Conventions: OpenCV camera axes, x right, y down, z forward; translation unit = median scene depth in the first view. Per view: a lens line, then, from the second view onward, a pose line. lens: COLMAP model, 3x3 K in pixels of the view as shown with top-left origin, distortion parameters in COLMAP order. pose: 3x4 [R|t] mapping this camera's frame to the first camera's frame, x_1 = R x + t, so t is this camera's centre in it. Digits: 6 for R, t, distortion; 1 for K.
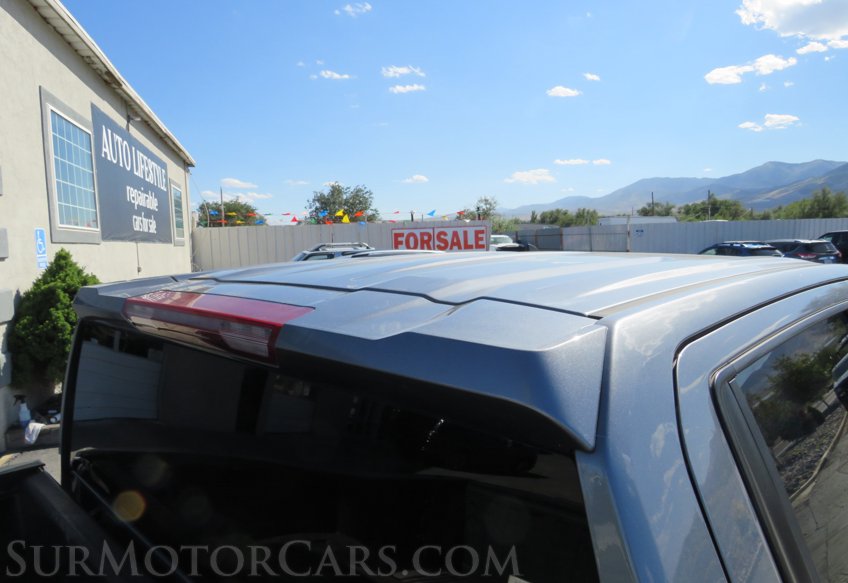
lens RADIAL K [[598.5, 0, 424.0], [0, 598.5, 291.5], [0, 0, 1]] dist [-0.037878, 0.000518]
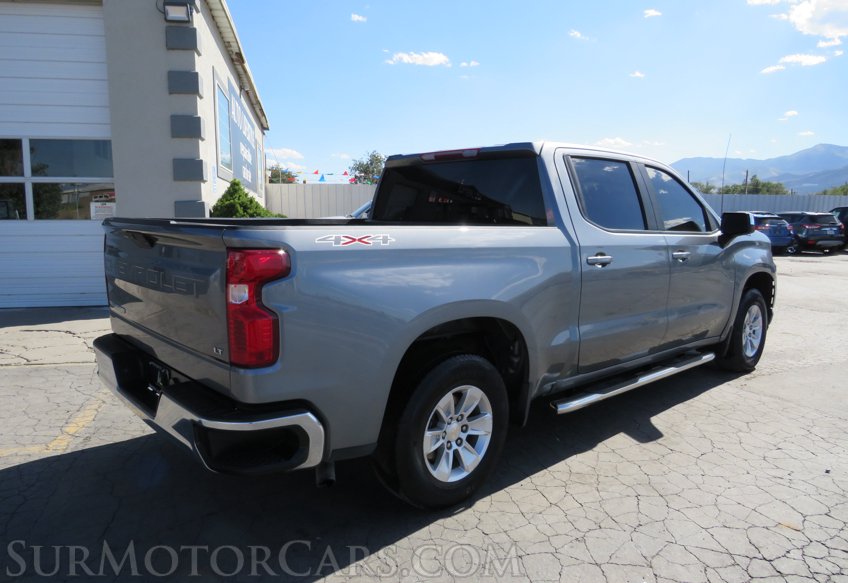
lens RADIAL K [[599.1, 0, 420.0], [0, 599.1, 292.4], [0, 0, 1]] dist [-0.030795, 0.007369]
pose [[0.997566, 0.041979, -0.055673, -0.024955], [-0.039405, 0.998138, 0.046550, 0.060439], [0.057524, -0.044243, 0.997363, -0.234824]]
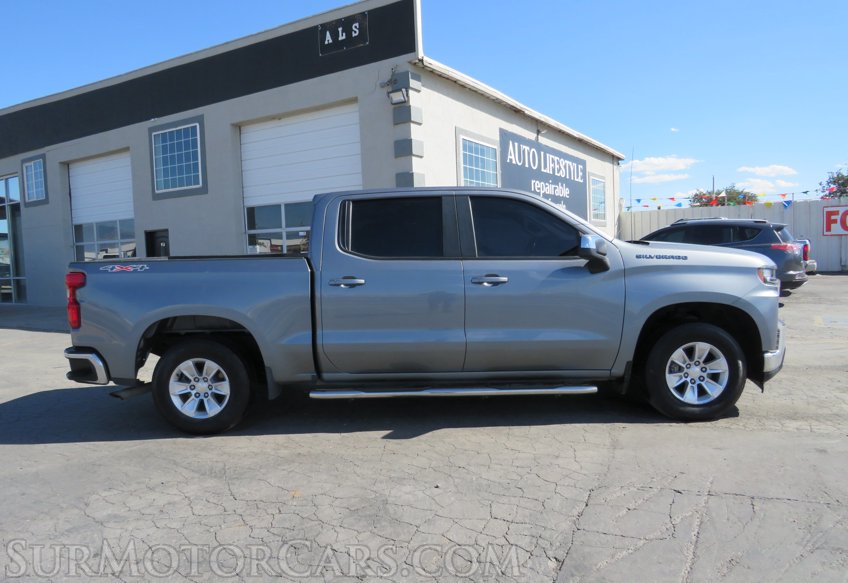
lens RADIAL K [[600.9, 0, 424.0], [0, 600.9, 291.5], [0, 0, 1]] dist [-0.025361, 0.000421]
pose [[0.696288, 0.057320, -0.715470, 0.314847], [-0.048311, 0.998288, 0.032963, 0.047506], [0.716135, 0.011613, 0.697865, -0.168552]]
